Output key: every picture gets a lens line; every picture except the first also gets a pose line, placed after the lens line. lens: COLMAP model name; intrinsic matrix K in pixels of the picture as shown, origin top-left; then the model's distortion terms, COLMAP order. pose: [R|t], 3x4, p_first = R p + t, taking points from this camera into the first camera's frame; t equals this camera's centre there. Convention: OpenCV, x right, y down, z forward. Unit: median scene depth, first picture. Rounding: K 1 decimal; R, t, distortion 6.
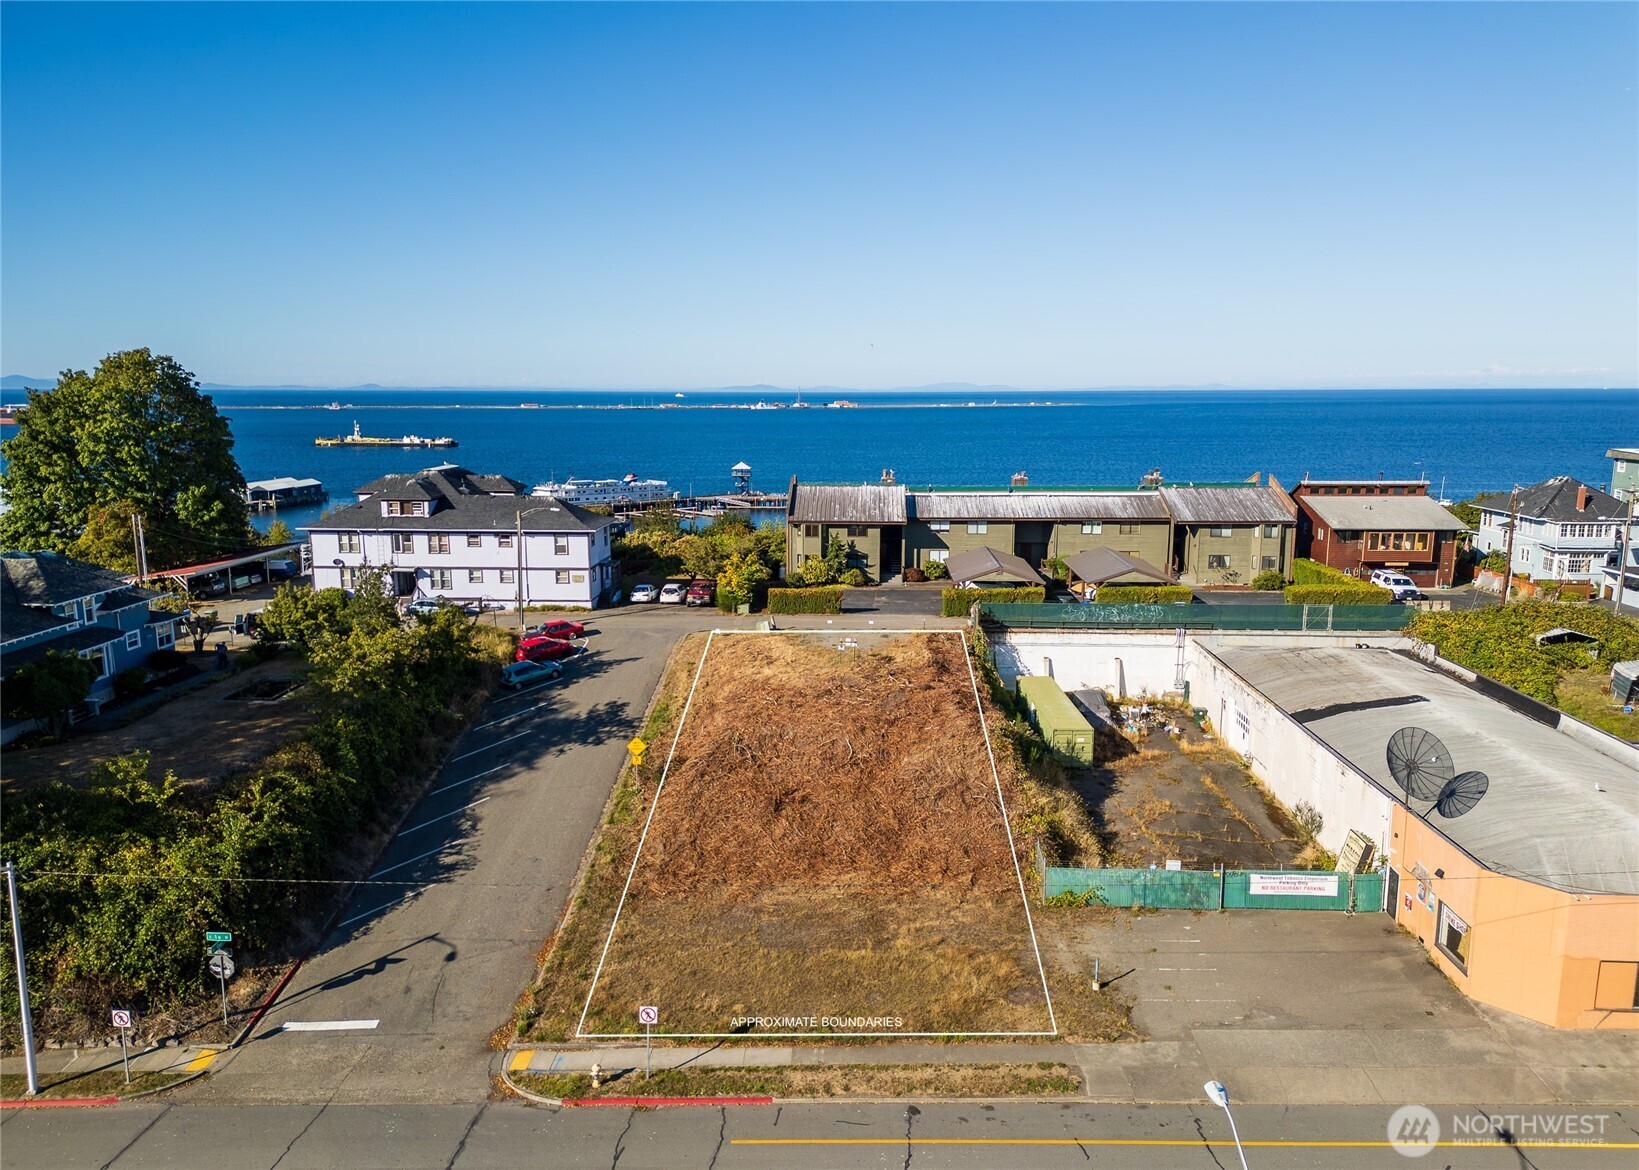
lens RADIAL K [[1136.9, 0, 806.9], [0, 1136.9, 600.4], [0, 0, 1]] dist [0.074879, -0.068632]
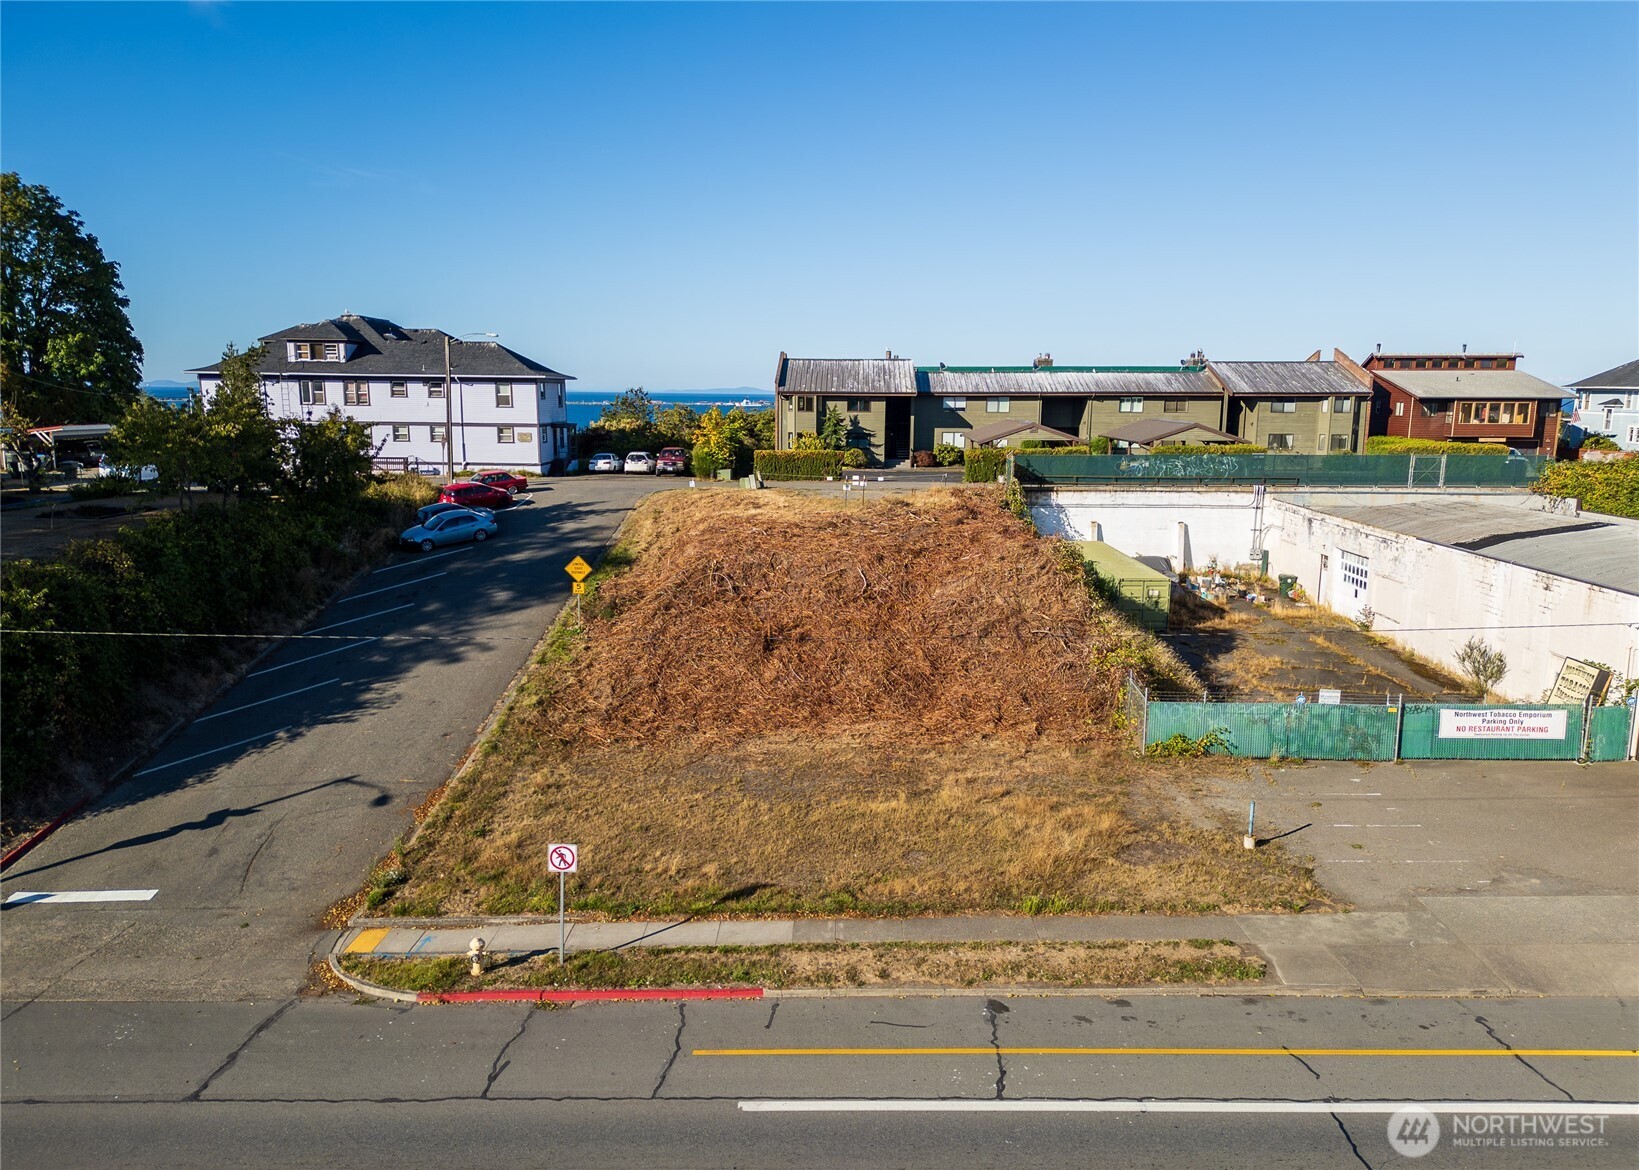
lens RADIAL K [[1136.9, 0, 806.9], [0, 1136.9, 600.4], [0, 0, 1]] dist [0.074879, -0.068632]
pose [[0.999871, 0.006897, 0.014519, -0.010730], [-0.006988, 0.999956, 0.006204, 0.140218], [-0.014475, -0.006305, 0.999875, 0.247257]]
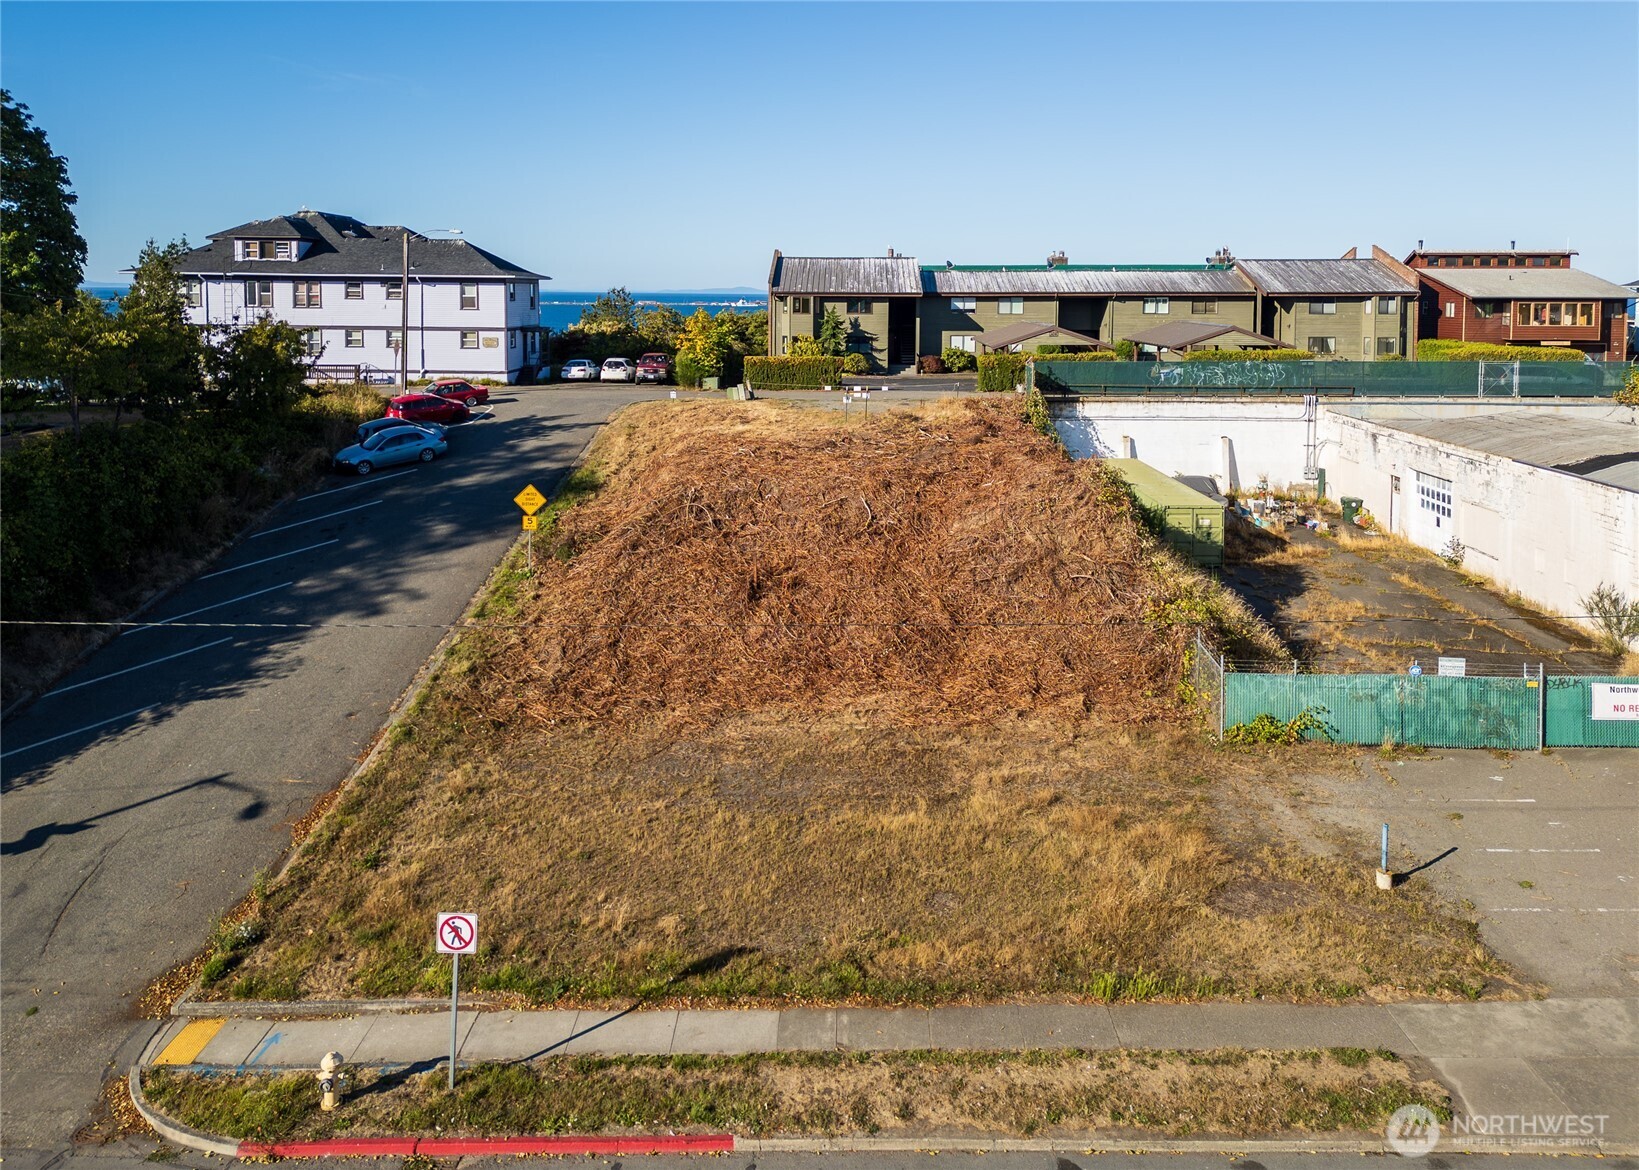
lens RADIAL K [[1173.0, 0, 806.4], [0, 1173.0, 431.5], [0, 0, 1]] dist [0.078107, -0.057187]
pose [[0.999870, 0.005752, 0.015065, -0.007031], [-0.004882, 0.998354, -0.057137, 0.124047], [-0.015369, 0.057056, 0.998253, 0.342105]]
